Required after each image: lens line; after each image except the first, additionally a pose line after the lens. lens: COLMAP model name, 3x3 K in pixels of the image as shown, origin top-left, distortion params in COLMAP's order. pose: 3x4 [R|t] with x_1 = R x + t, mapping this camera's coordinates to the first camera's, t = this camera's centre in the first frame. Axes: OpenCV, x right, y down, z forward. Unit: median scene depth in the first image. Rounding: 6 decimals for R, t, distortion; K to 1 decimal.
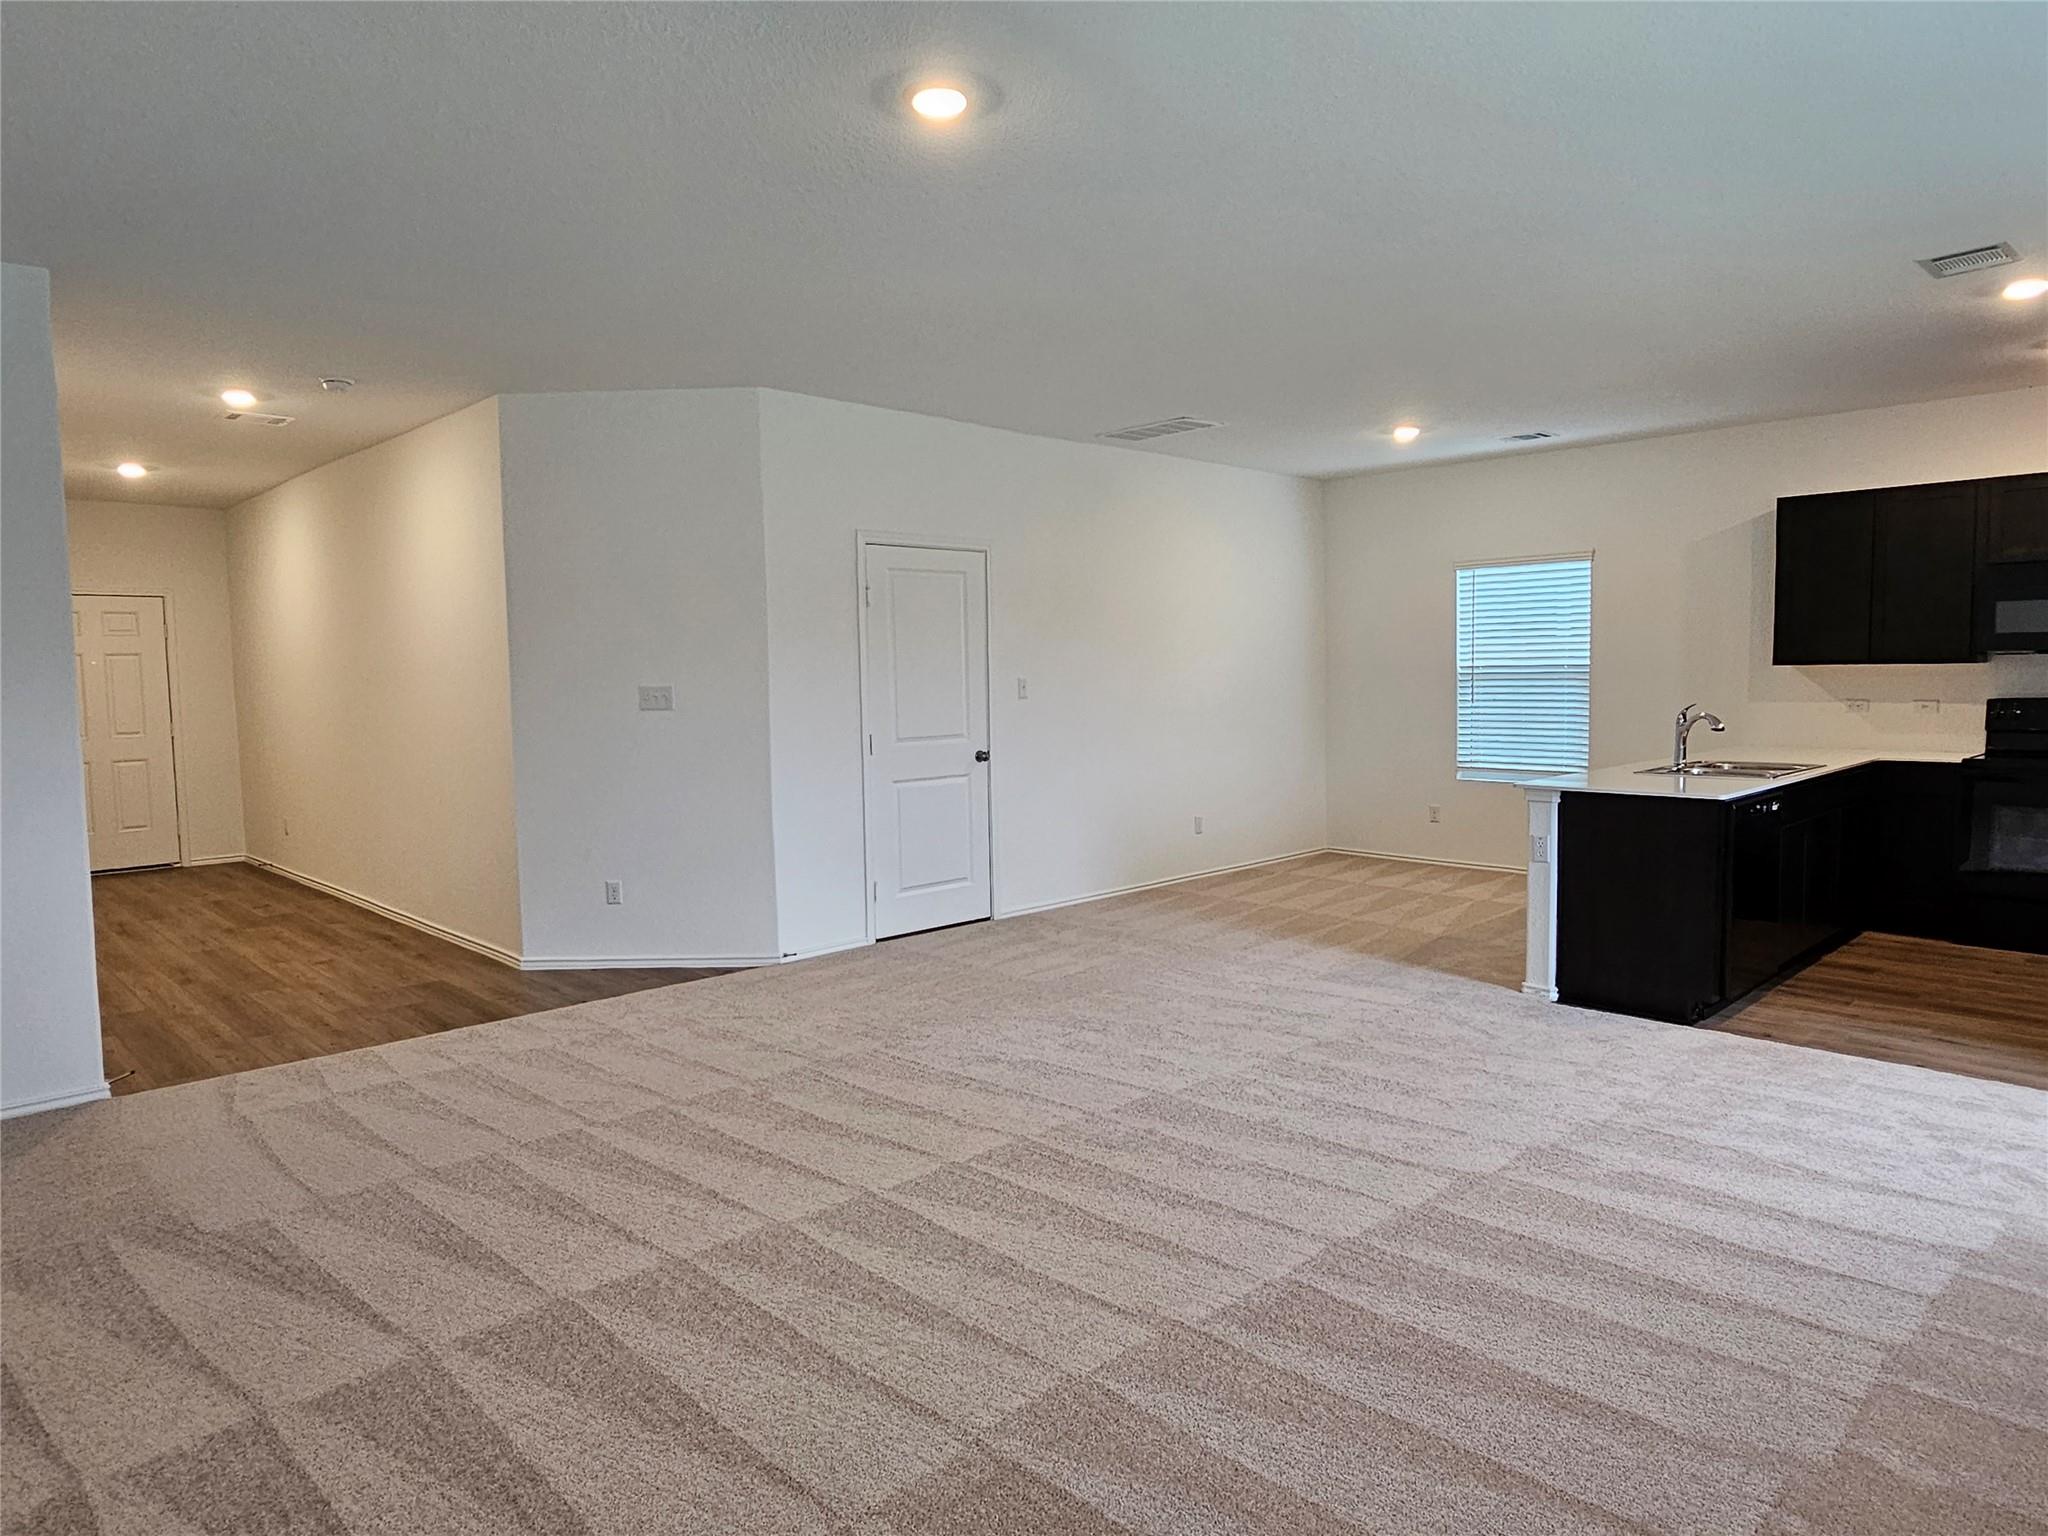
lens RADIAL K [[1259.5, 0, 1014.1], [0, 1259.5, 767.7], [0, 0, 1]] dist [-0.004678, -0.002326]
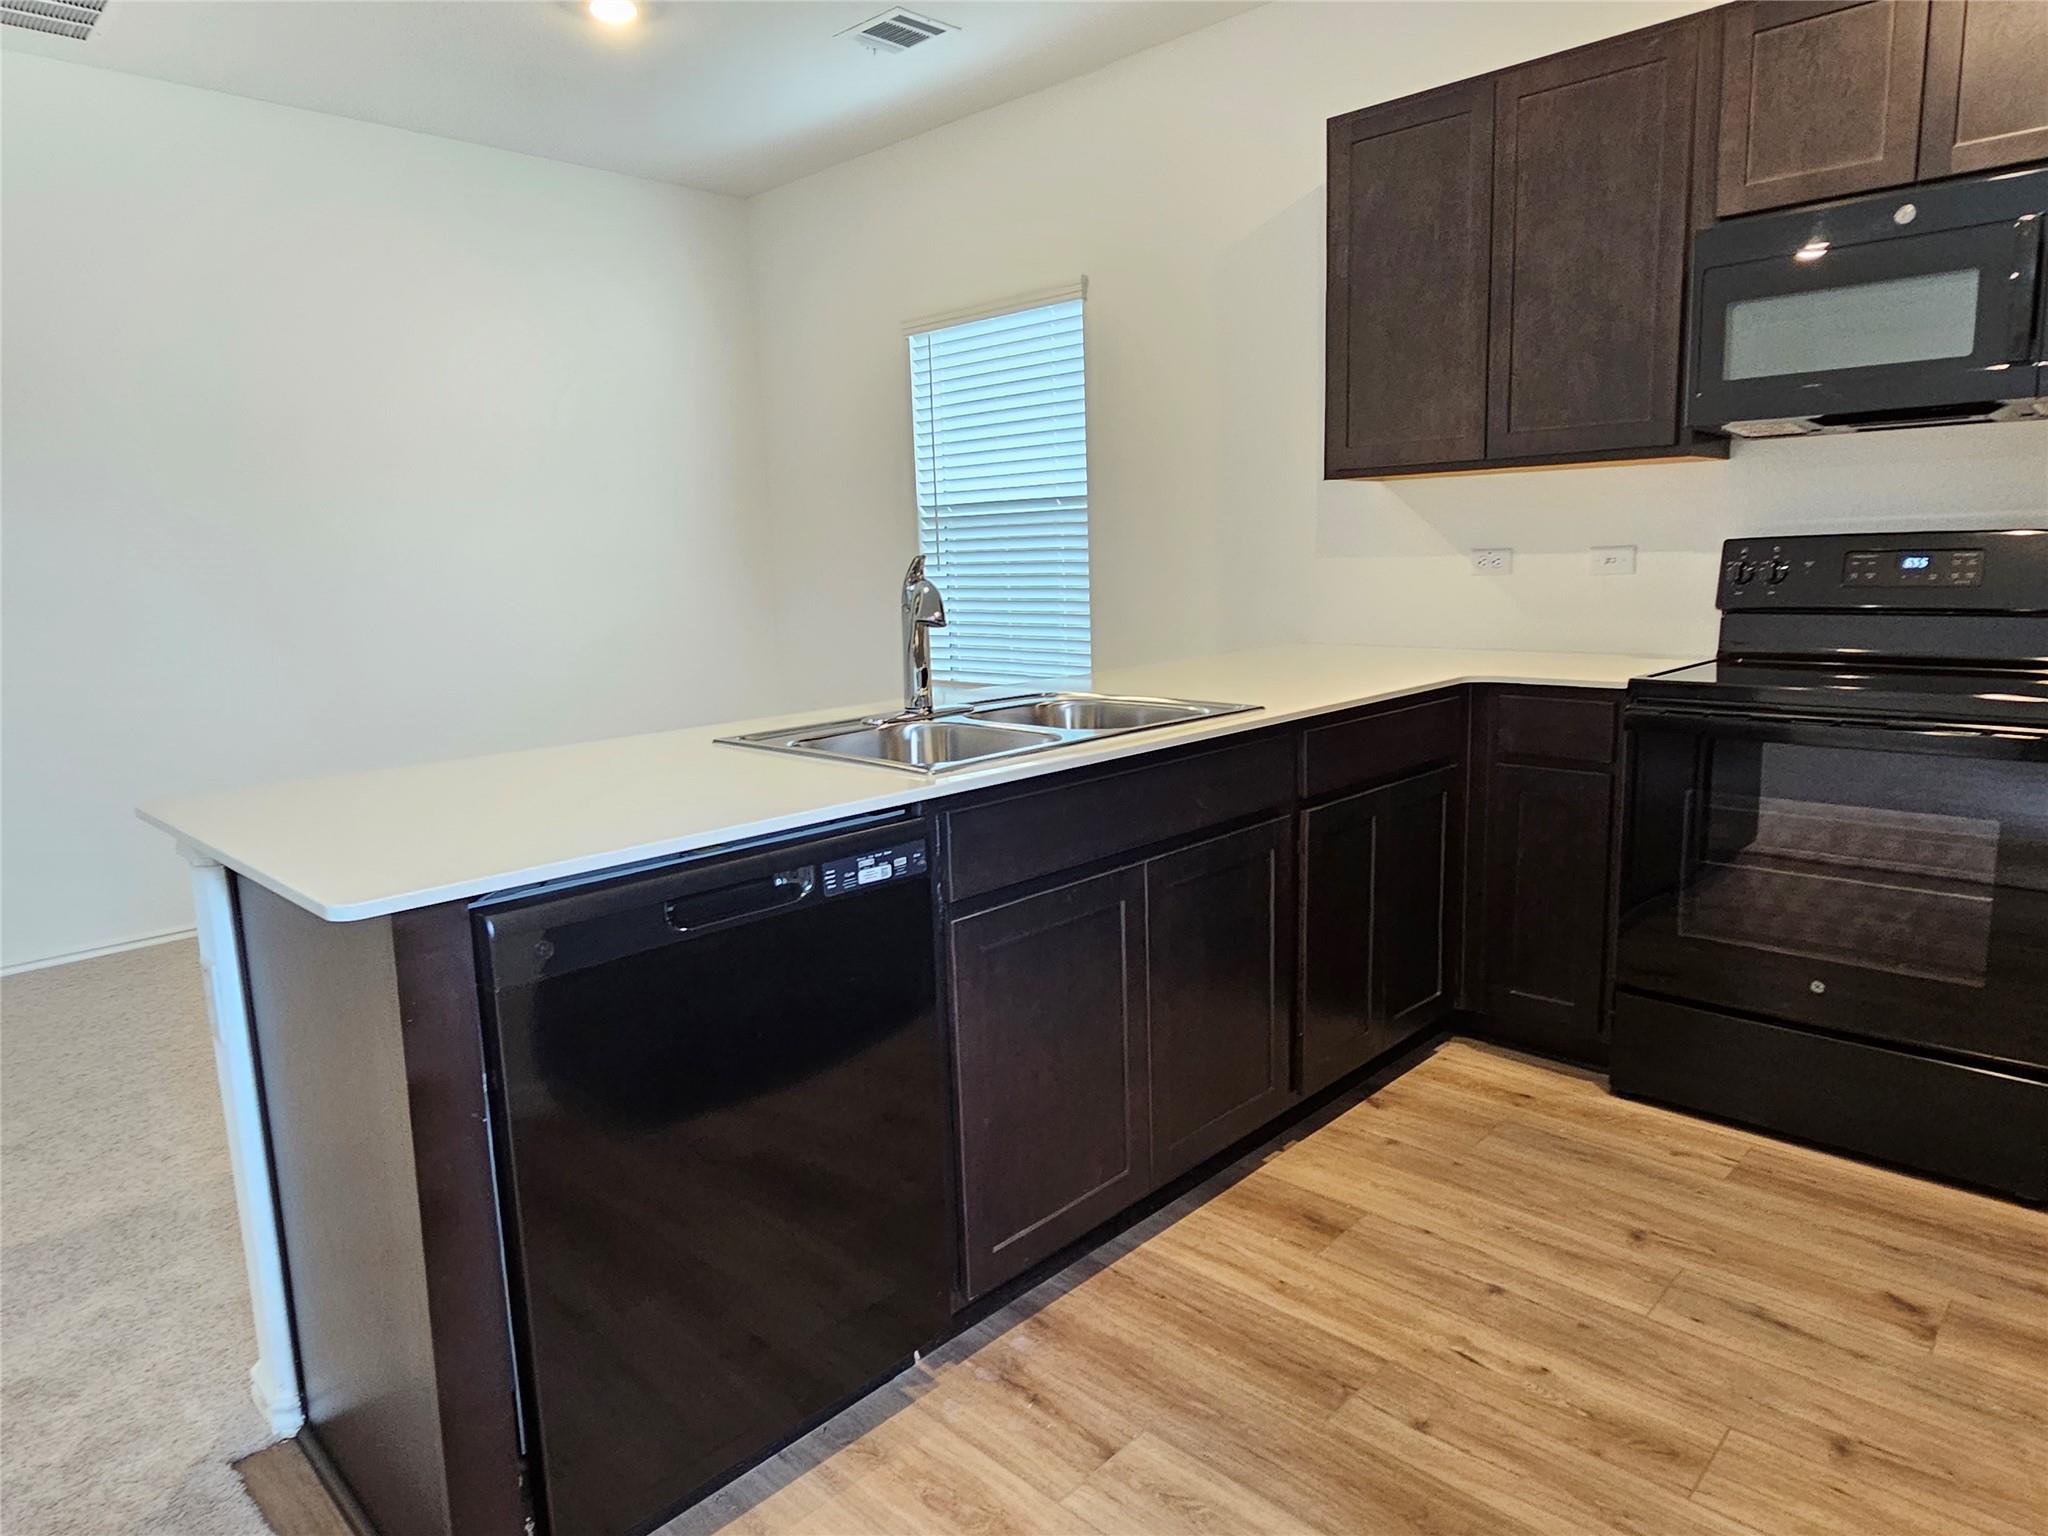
lens RADIAL K [[1259.5, 0, 1014.9], [0, 1259.5, 758.1], [0, 0, 1]] dist [-0.004678, -0.002326]
pose [[0.999453, -0.020293, 0.026115, 0.501280], [0.017941, 0.996017, 0.087342, -0.019662], [-0.027783, -0.086825, 0.995836, 0.541483]]
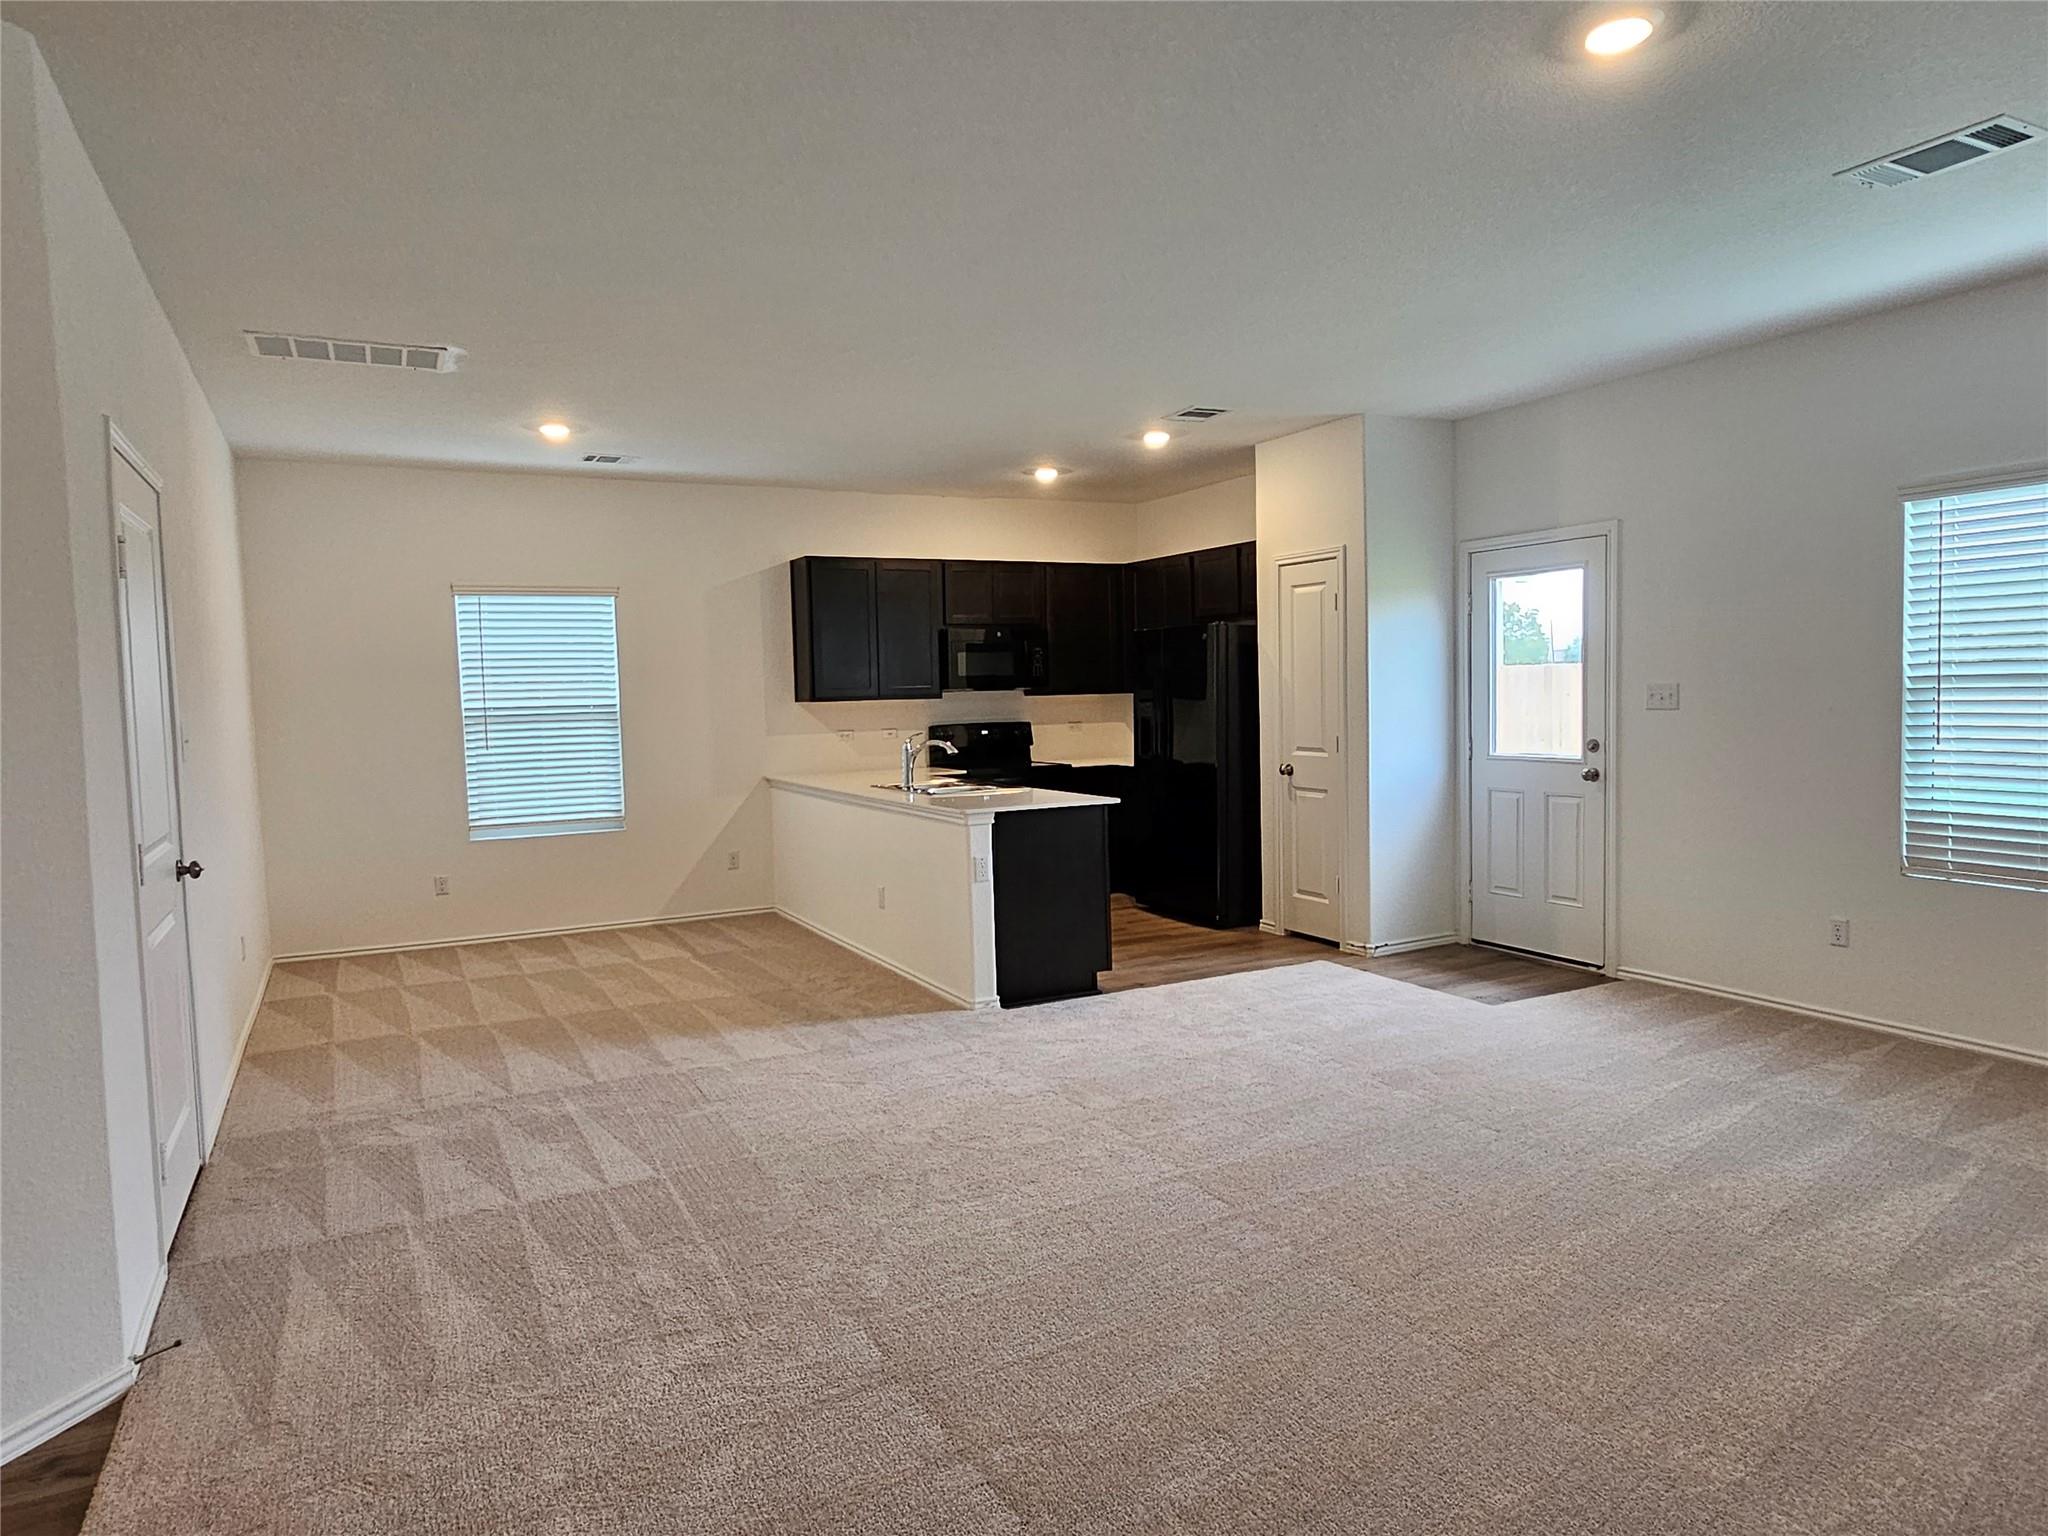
lens RADIAL K [[1259.5, 0, 1008.6], [0, 1259.5, 767.2], [0, 0, 1]] dist [-0.004678, -0.002326]
pose [[0.290292, -0.051177, 0.955569, -0.469634], [0.093791, 0.995283, 0.024811, -0.036083], [-0.952331, 0.082421, 0.293723, 0.532899]]
